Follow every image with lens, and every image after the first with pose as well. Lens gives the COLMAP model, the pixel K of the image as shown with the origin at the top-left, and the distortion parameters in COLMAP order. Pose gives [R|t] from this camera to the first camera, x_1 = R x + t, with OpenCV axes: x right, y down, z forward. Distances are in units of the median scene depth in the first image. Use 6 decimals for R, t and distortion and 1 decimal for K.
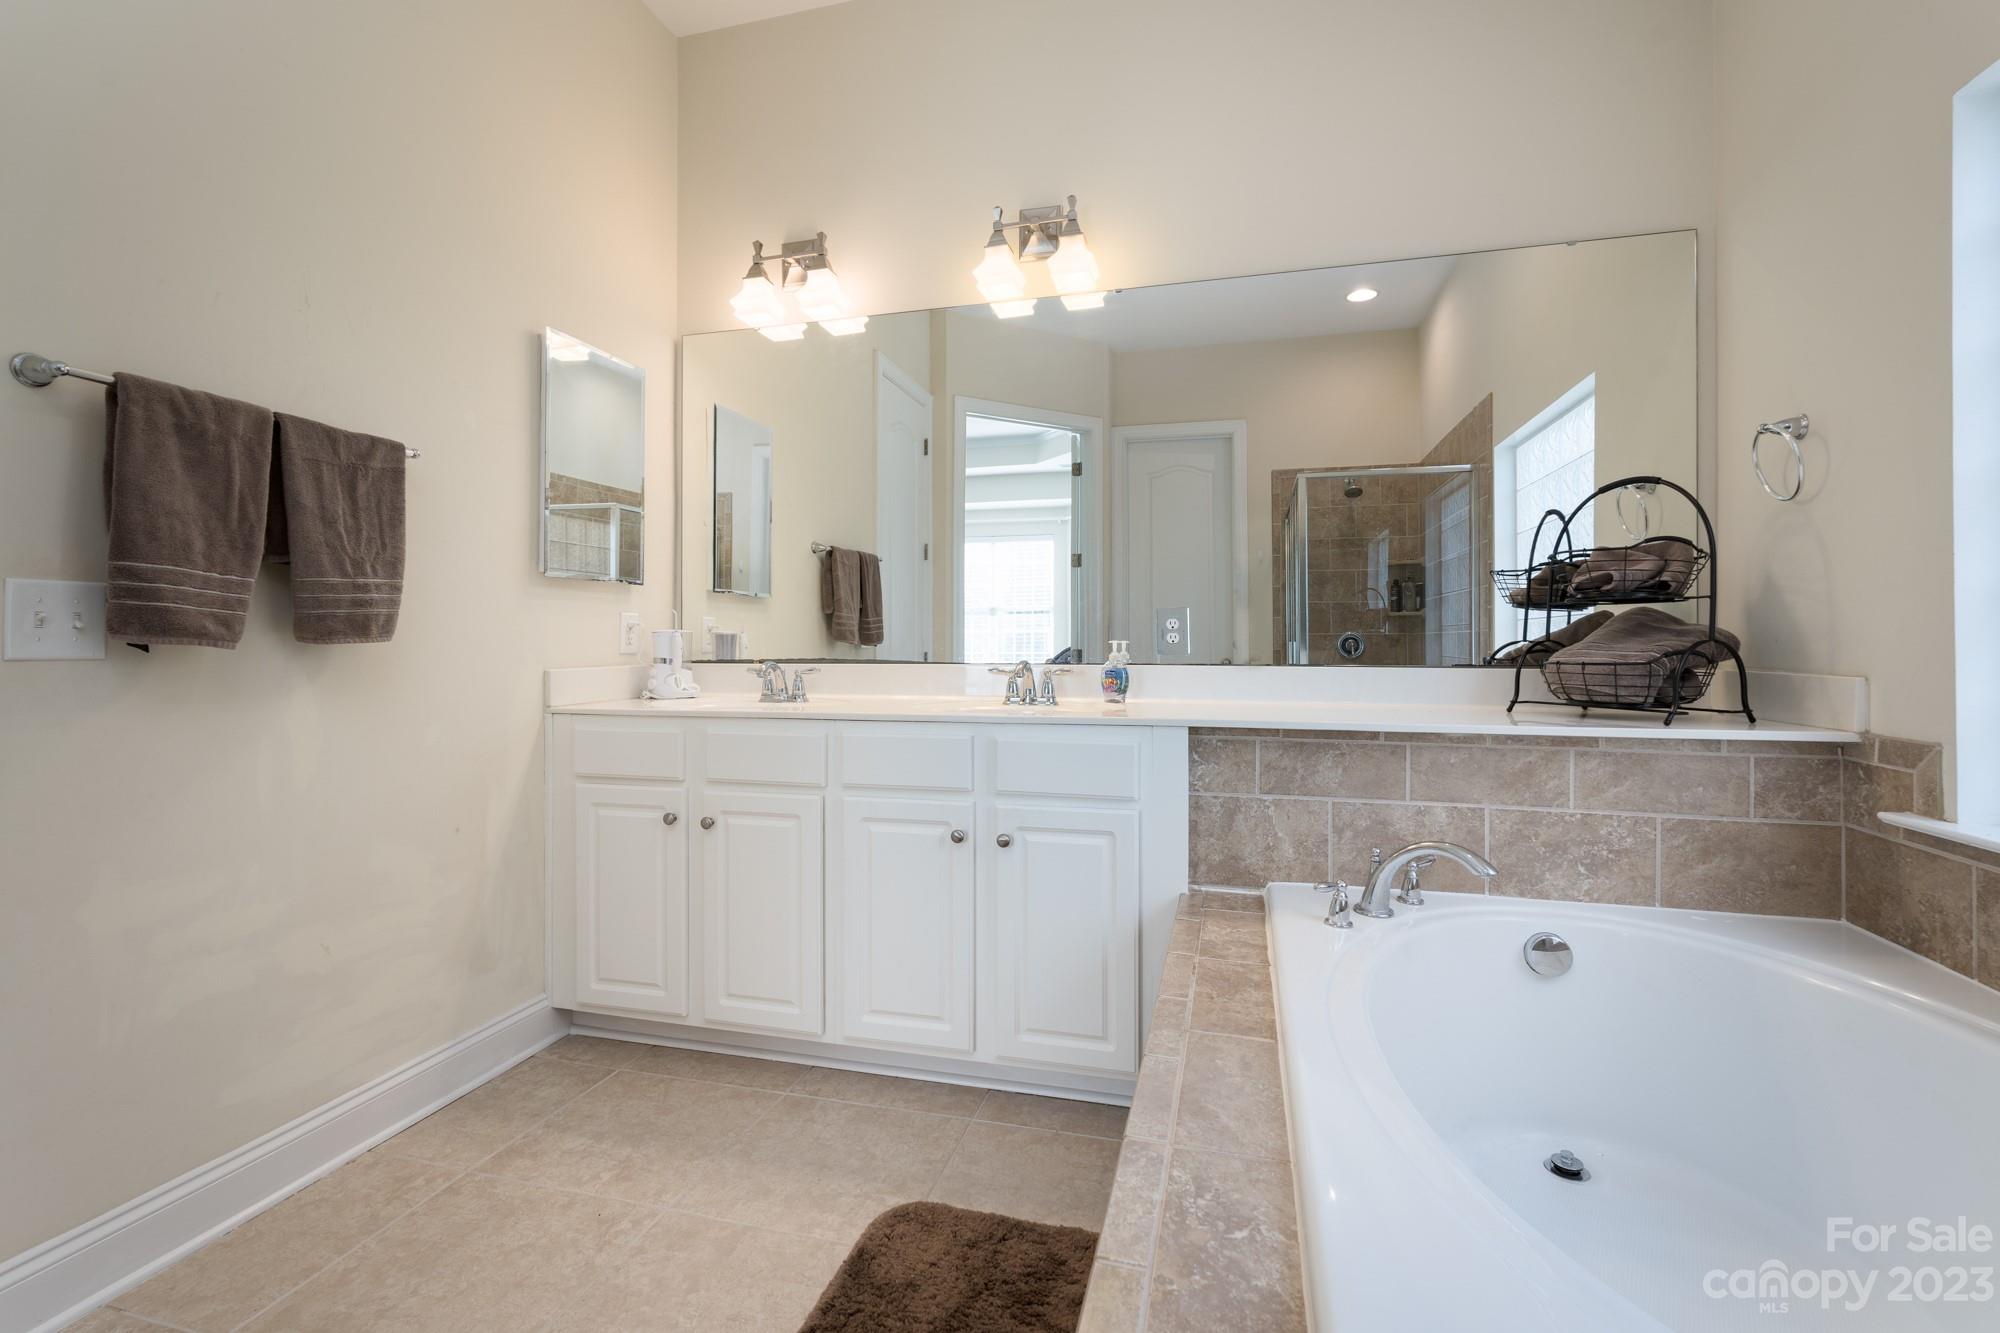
lens RADIAL K [[903.2, 0, 1004.4], [0, 903.2, 652.3], [0, 0, 1]] dist [-0.004703, 0.000480]
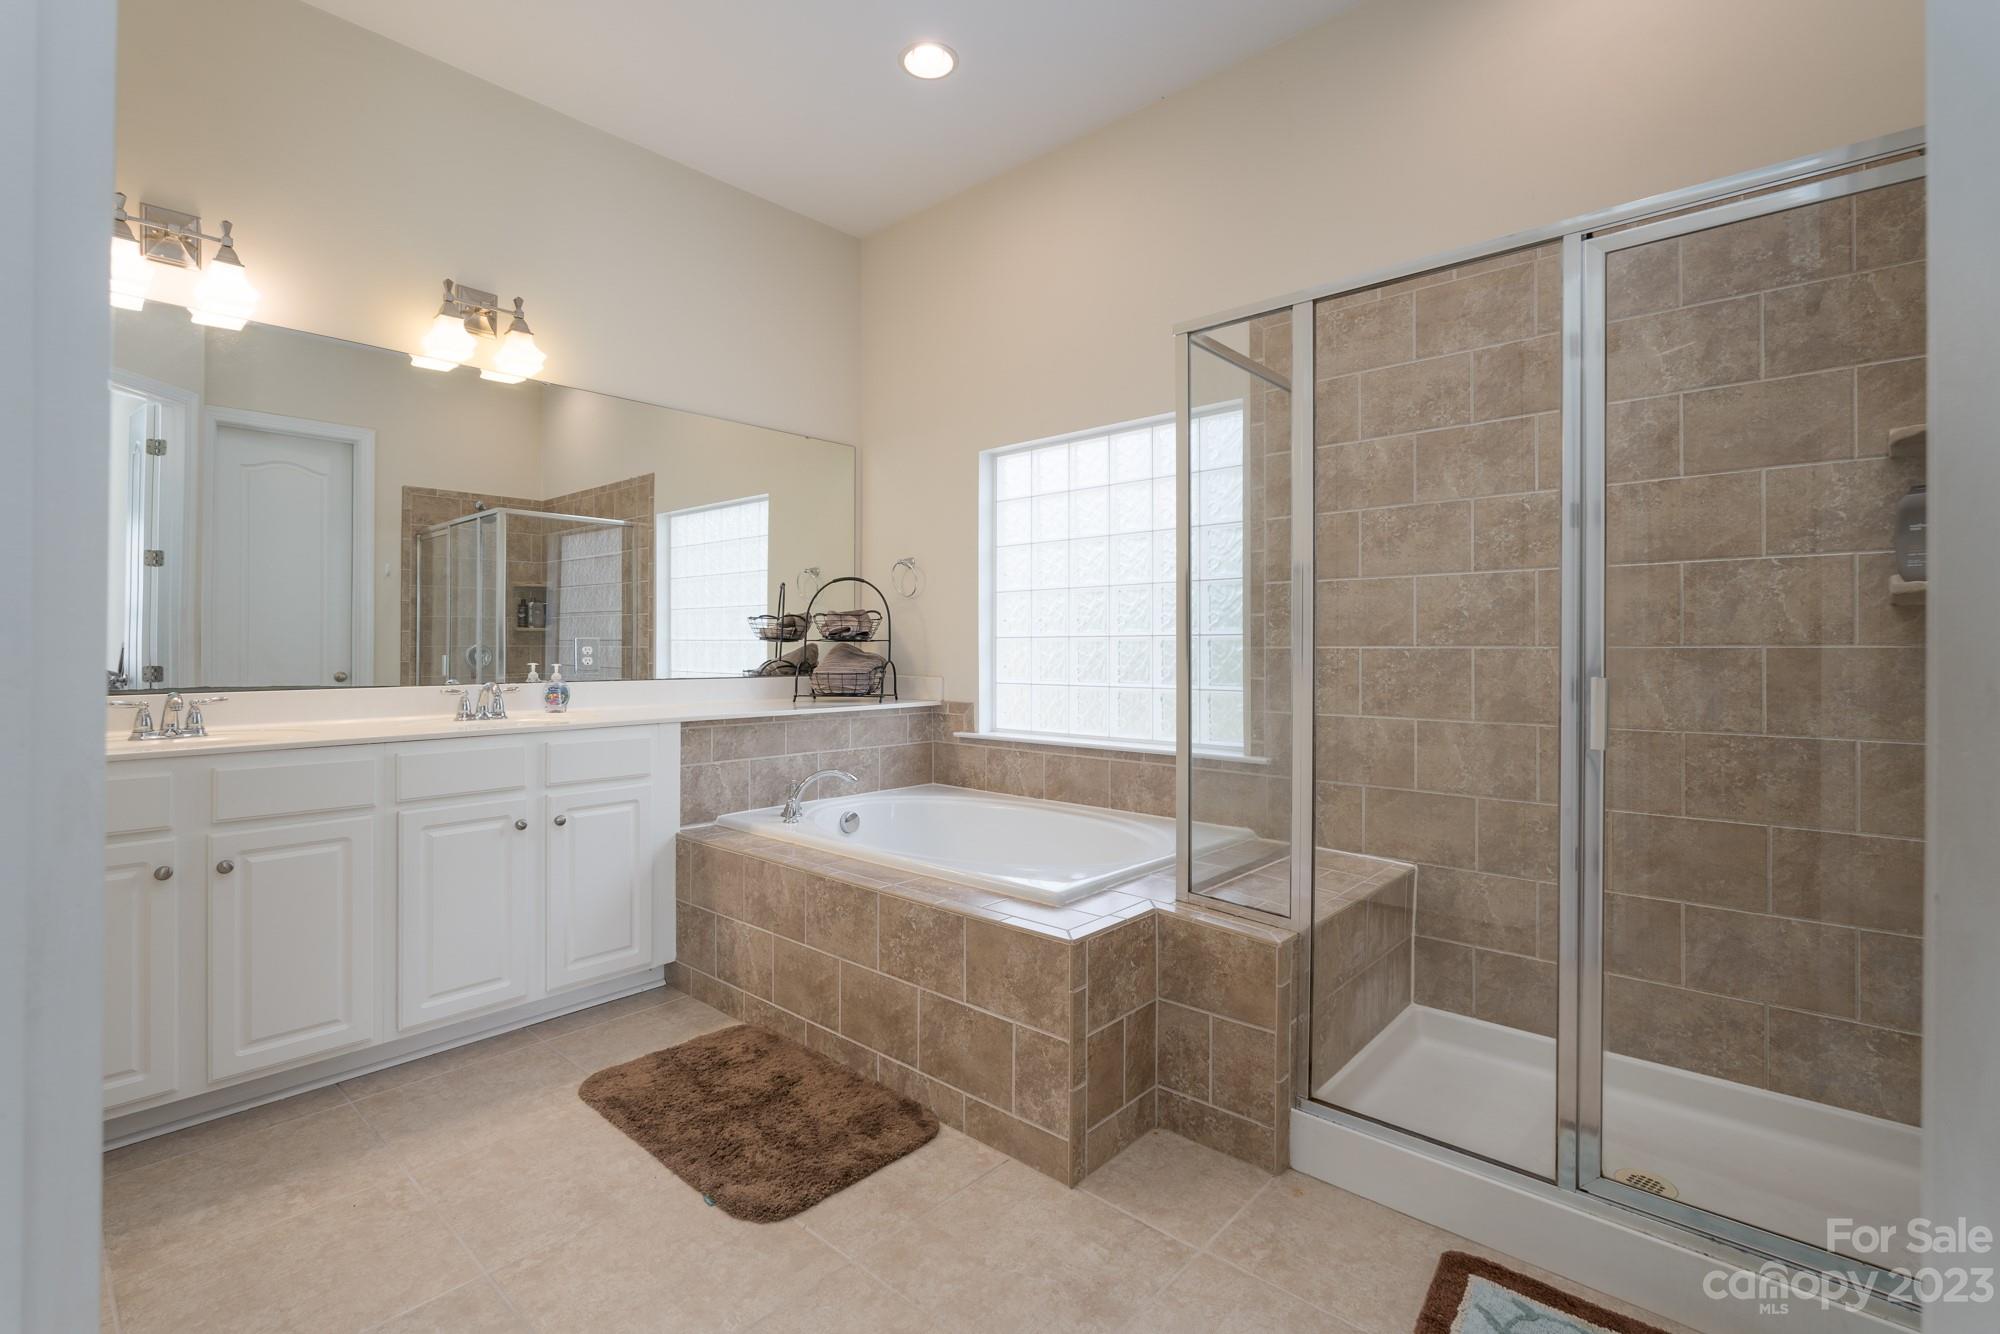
lens RADIAL K [[903.2, 0, 999.4], [0, 903.2, 659.9], [0, 0, 1]] dist [-0.004703, 0.000480]
pose [[0.444677, -0.012334, 0.895606, -0.901392], [0.006308, 0.999924, 0.010639, -0.034377], [-0.895669, 0.000918, 0.444721, -0.152610]]
